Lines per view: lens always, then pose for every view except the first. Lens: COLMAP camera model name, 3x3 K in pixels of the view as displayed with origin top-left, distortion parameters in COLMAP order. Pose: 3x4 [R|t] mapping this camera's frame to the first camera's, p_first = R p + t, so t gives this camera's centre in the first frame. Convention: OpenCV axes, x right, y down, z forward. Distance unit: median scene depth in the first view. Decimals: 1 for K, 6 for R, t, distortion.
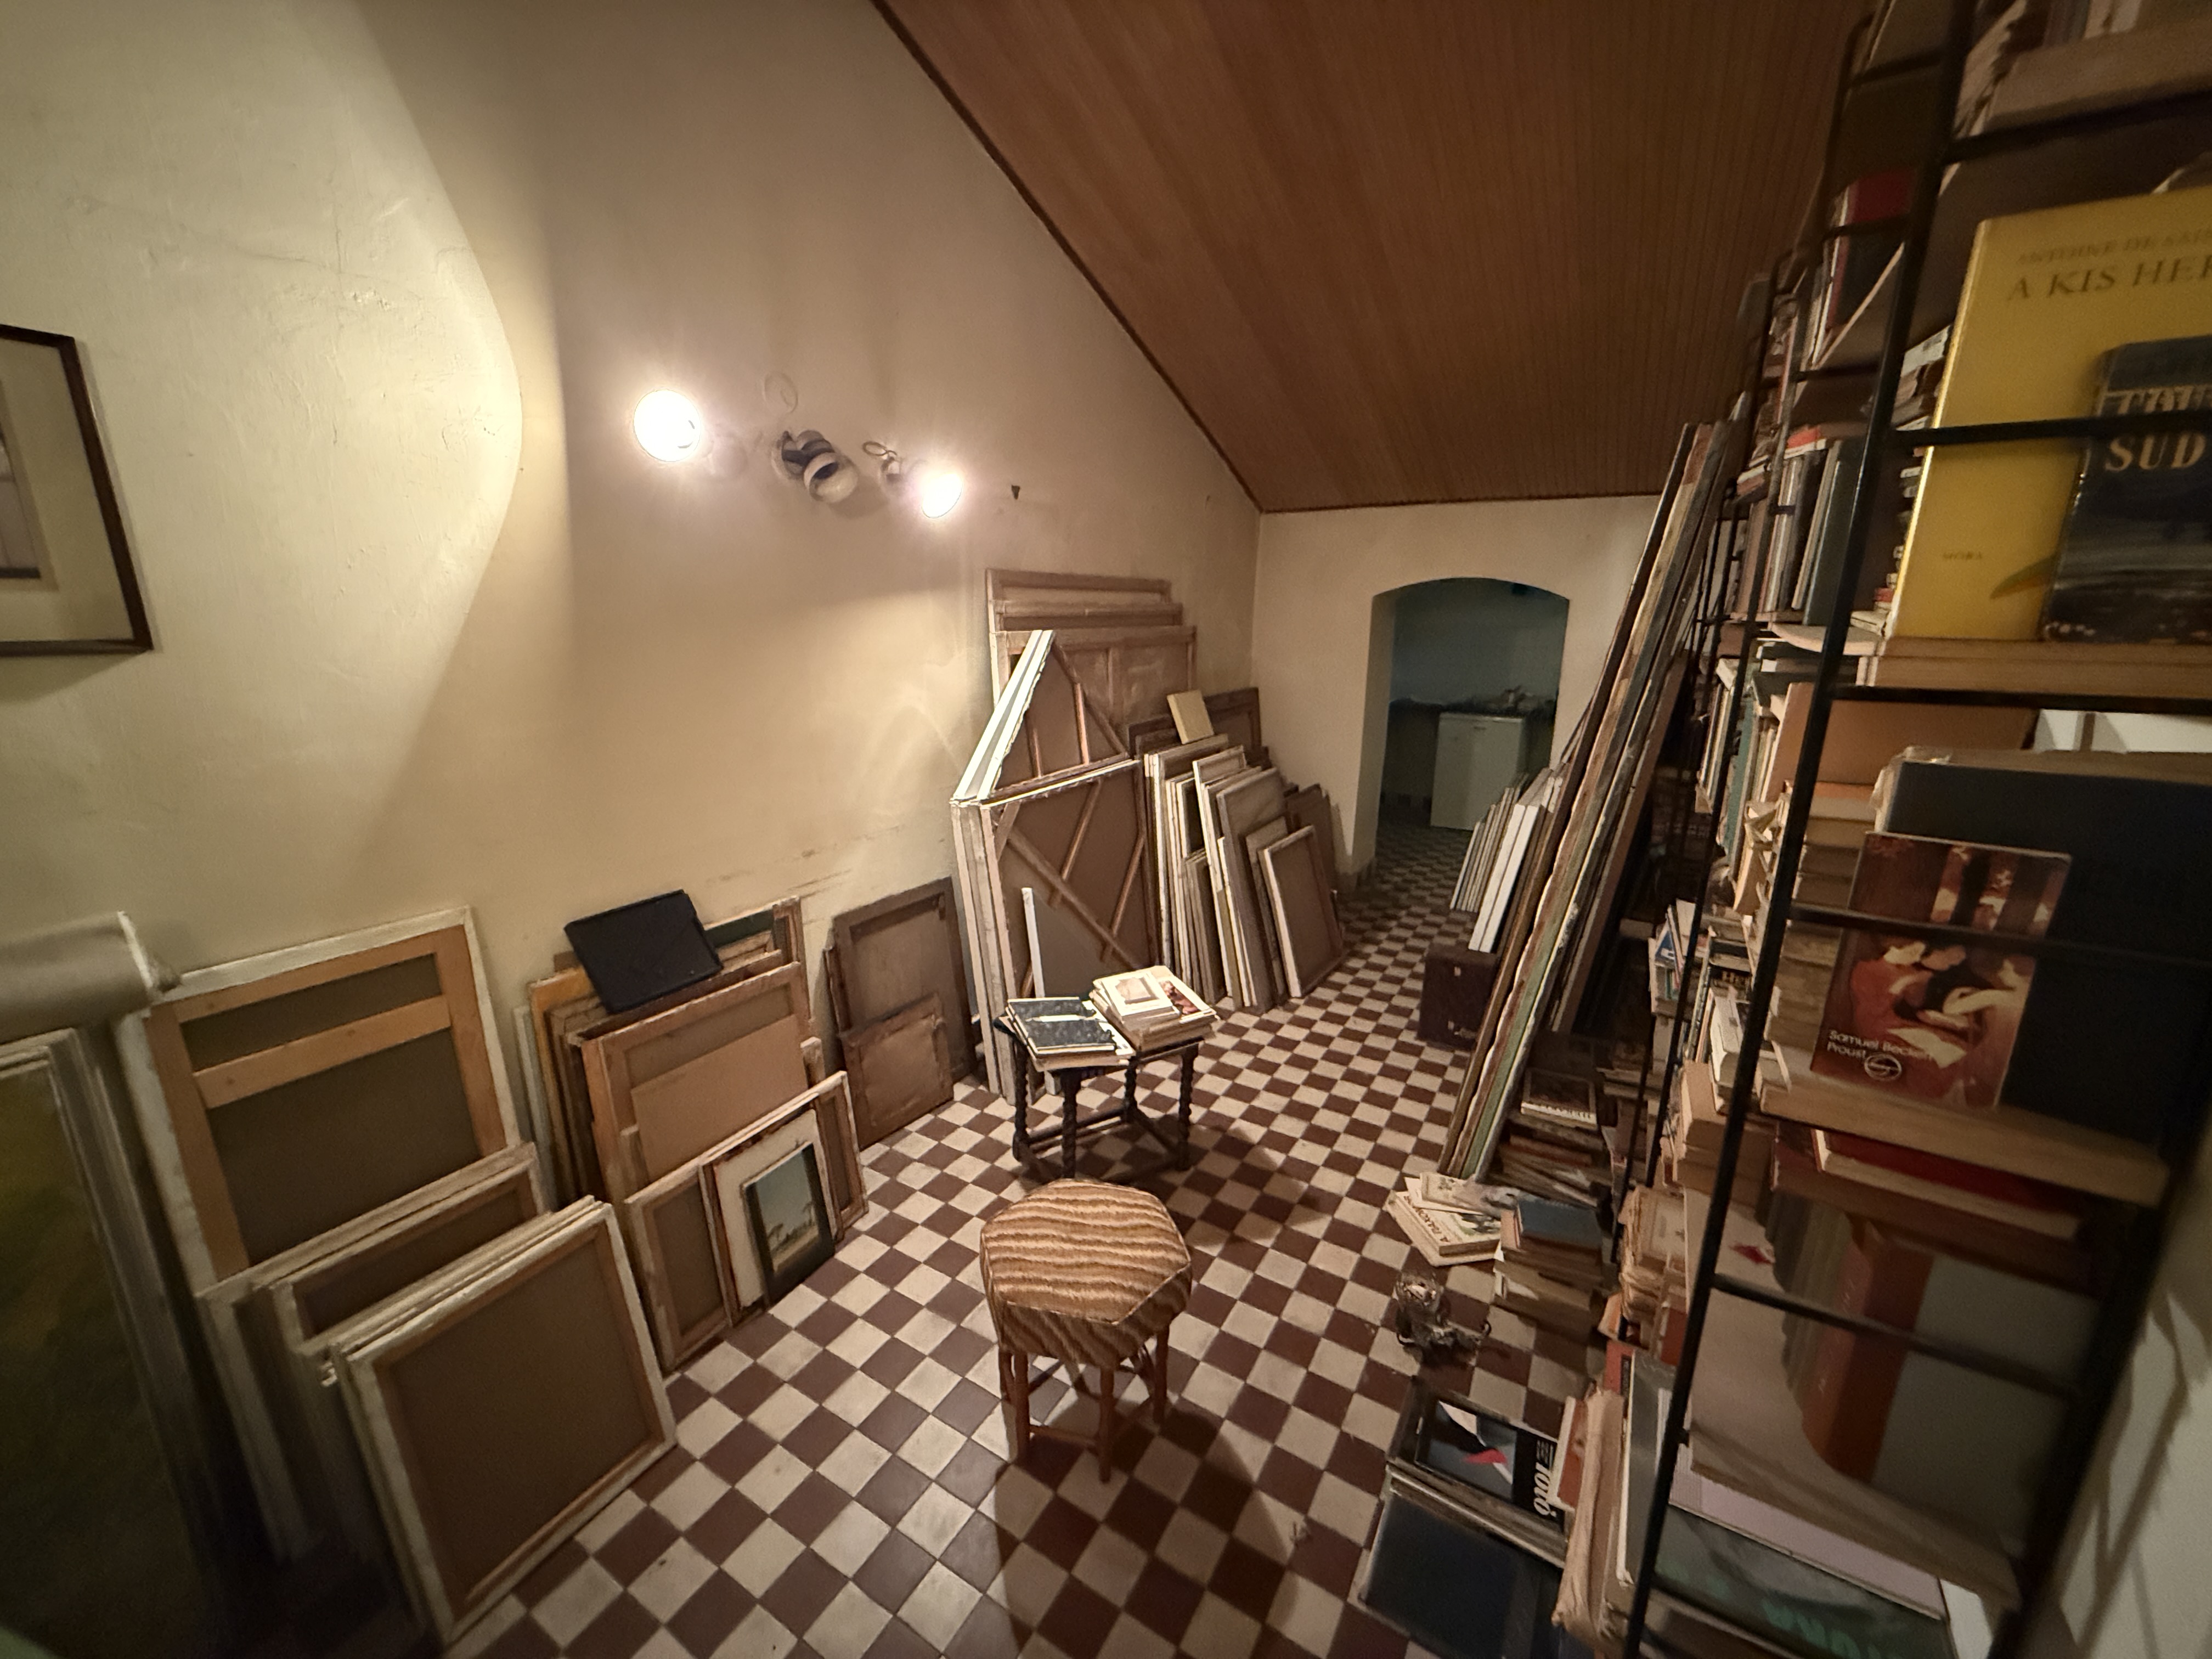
lens RADIAL K [[876.2, 0, 1106.0], [0, 876.2, 829.5], [0, 0, 1]] dist [0.000049, 0.000100]
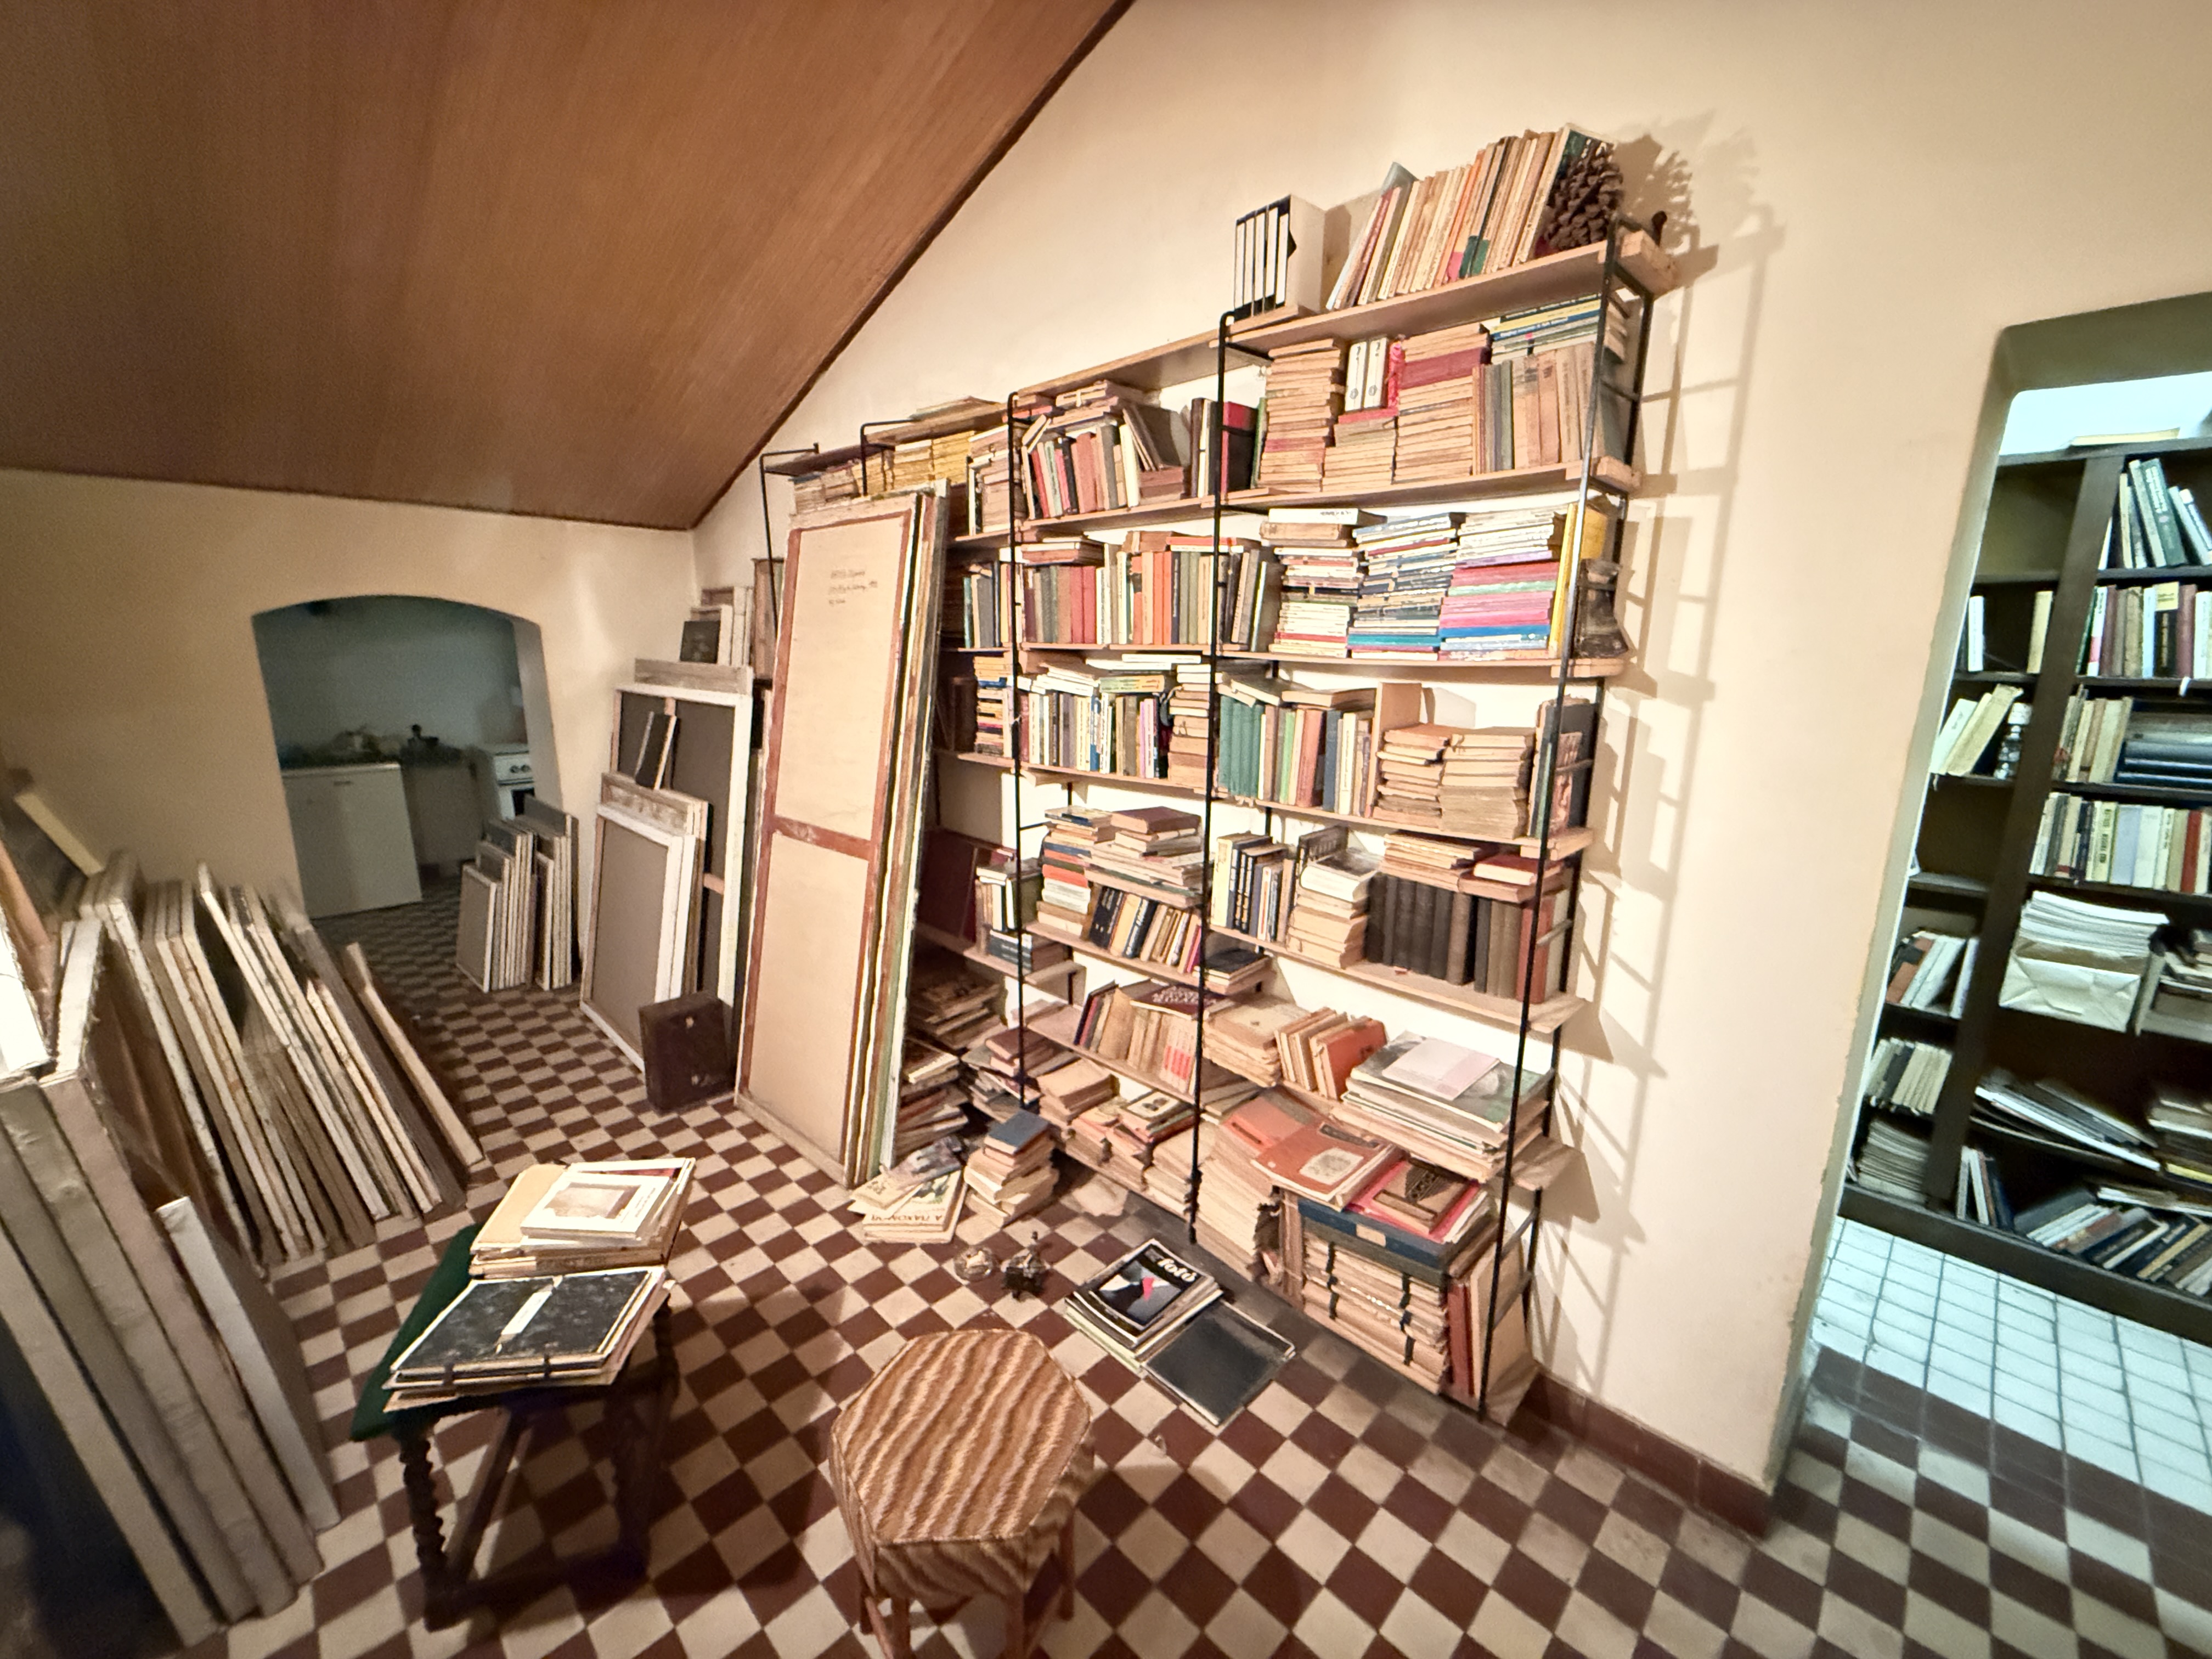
lens RADIAL K [[876.2, 0, 1106.0], [0, 876.2, 829.5], [0, 0, 1]] dist [0.000049, 0.000100]
pose [[0.234477, -0.209681, 0.949239, -0.469838], [0.231429, 0.960427, 0.154986, -0.106560], [-0.944172, 0.183341, 0.273725, 0.403297]]
